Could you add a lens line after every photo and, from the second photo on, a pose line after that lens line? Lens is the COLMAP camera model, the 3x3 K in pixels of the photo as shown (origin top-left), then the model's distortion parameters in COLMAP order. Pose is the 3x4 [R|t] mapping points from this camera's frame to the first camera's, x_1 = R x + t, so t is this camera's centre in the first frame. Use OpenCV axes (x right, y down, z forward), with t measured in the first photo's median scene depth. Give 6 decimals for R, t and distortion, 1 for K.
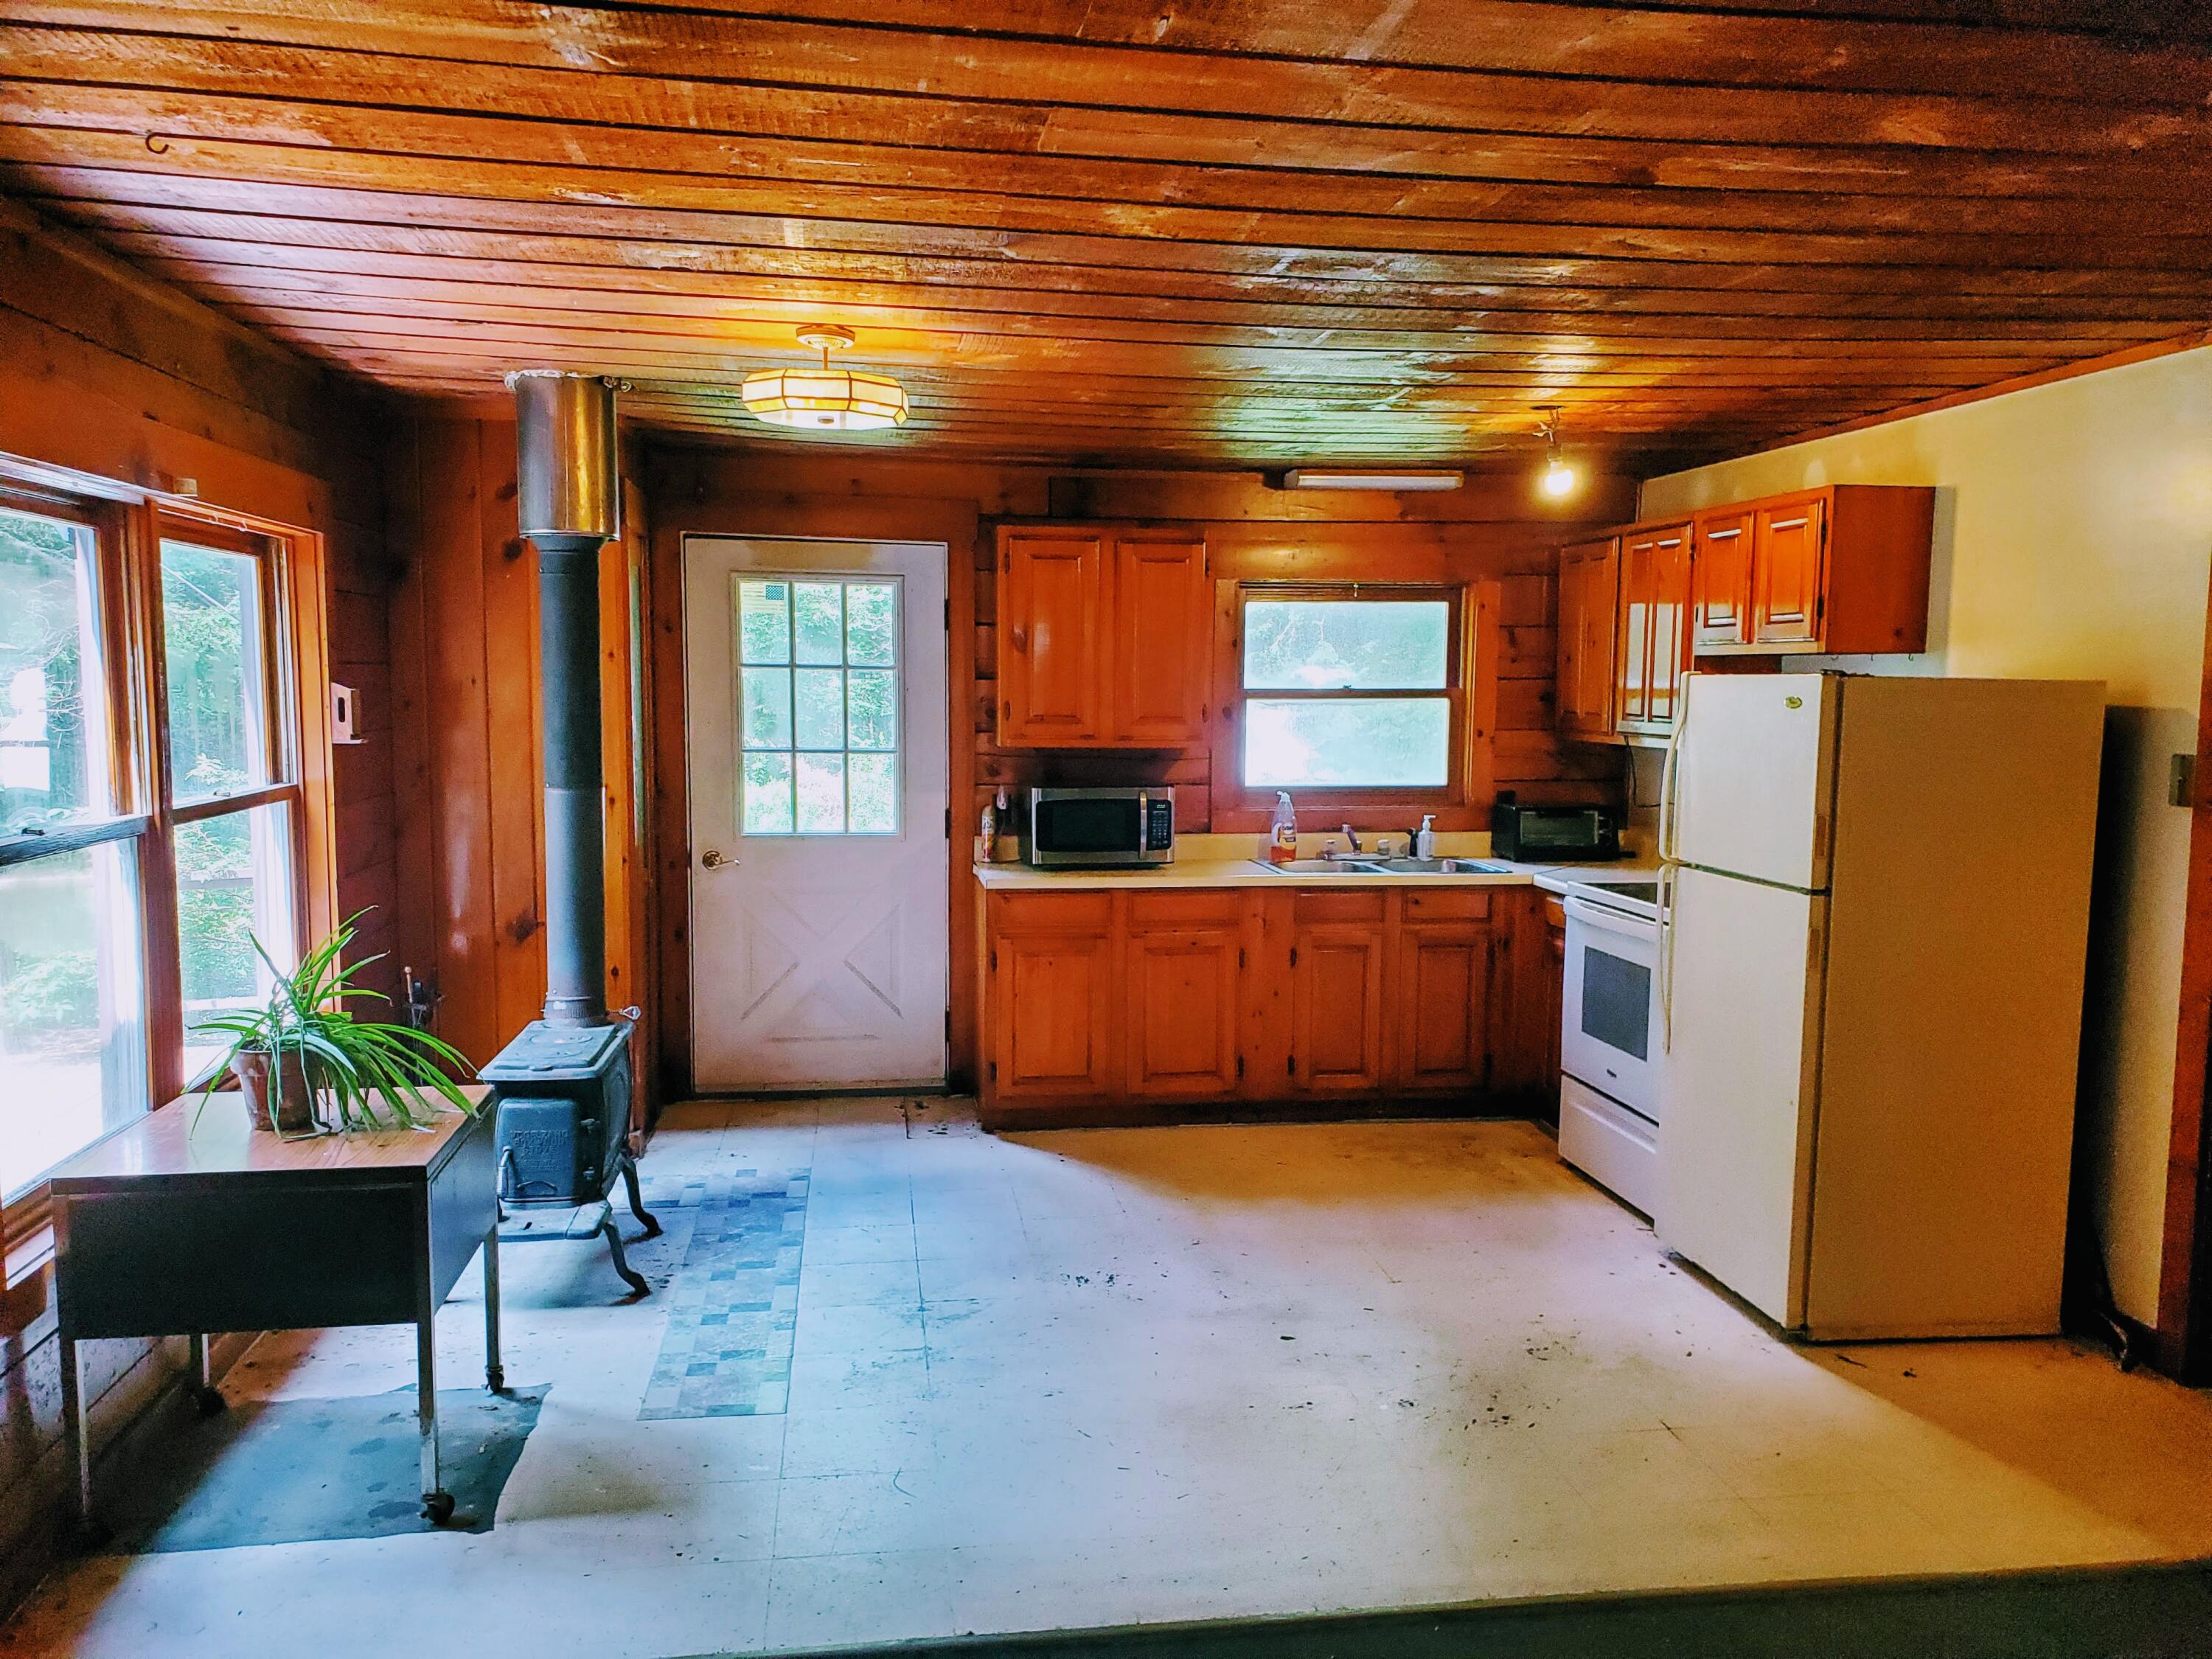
lens RADIAL K [[1678.1, 0, 1107.5], [0, 1678.1, 880.0], [0, 0, 1]] dist [0.073644, -0.090902]
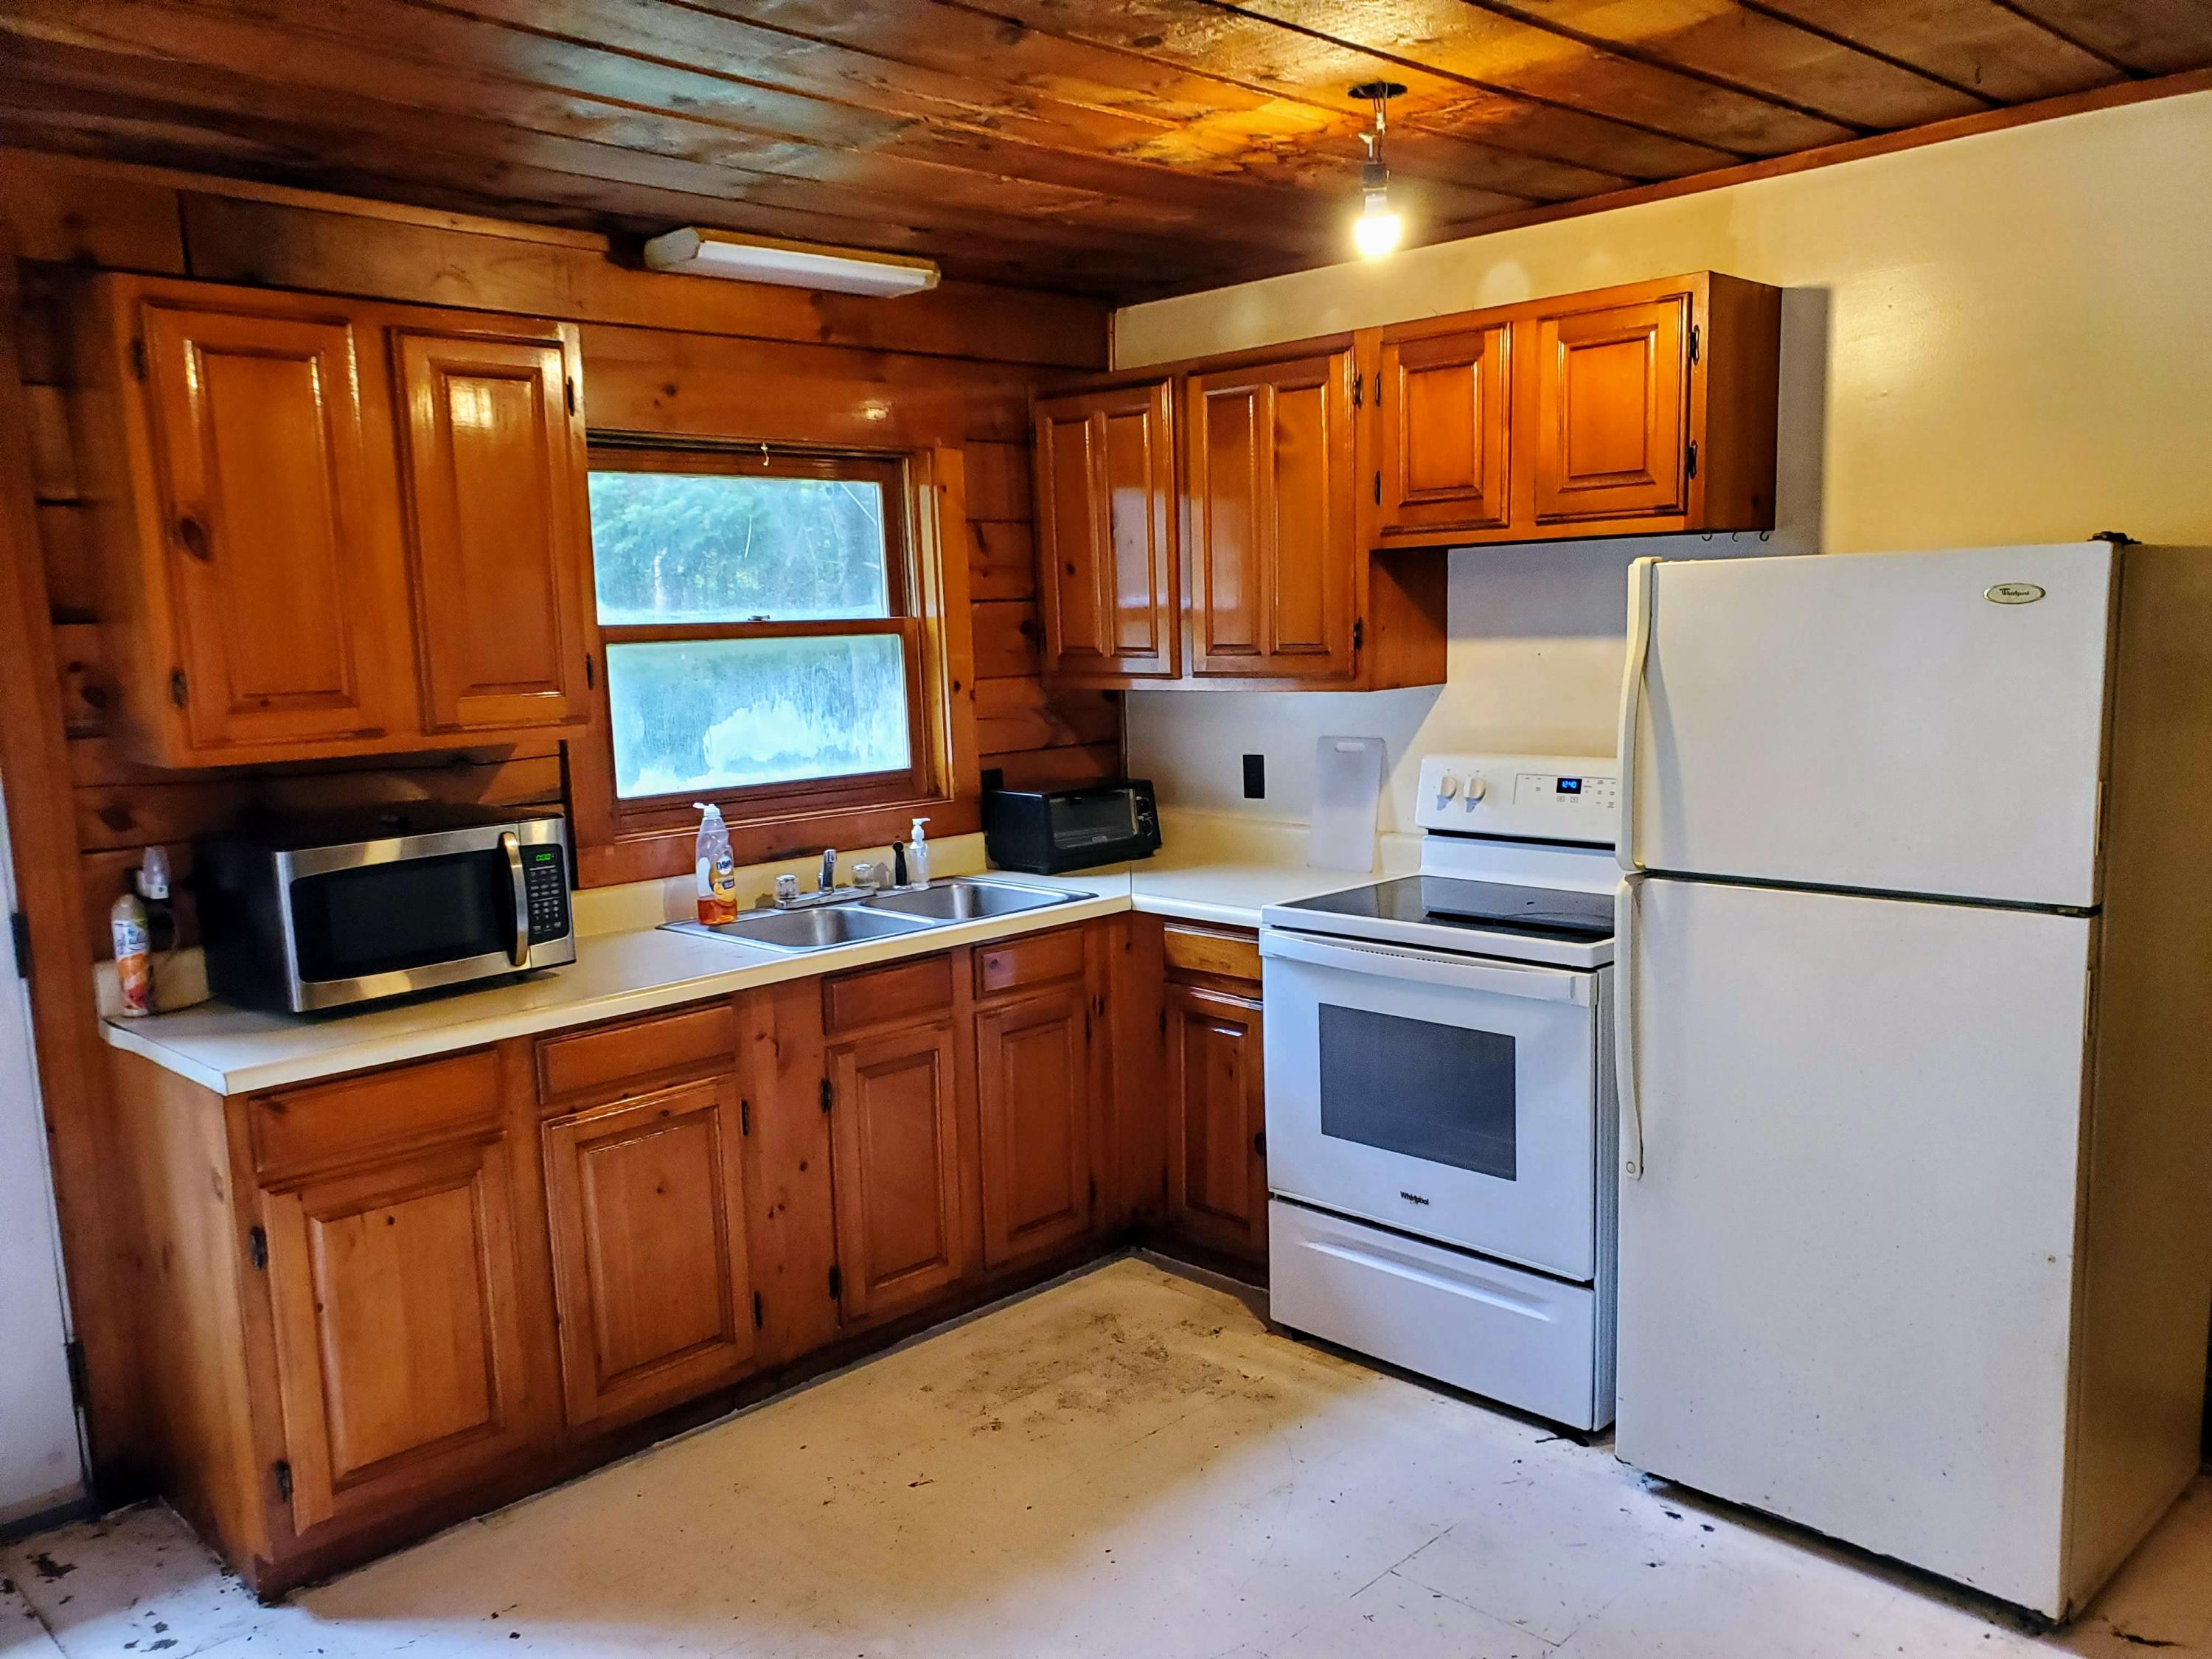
lens RADIAL K [[1678.1, 0, 1107.5], [0, 1678.1, 880.0], [0, 0, 1]] dist [0.073644, -0.090902]
pose [[0.796999, -0.125491, 0.590800, -0.138806], [0.107716, 0.992028, 0.065405, -0.052825], [-0.594297, 0.011511, 0.804163, 0.480037]]
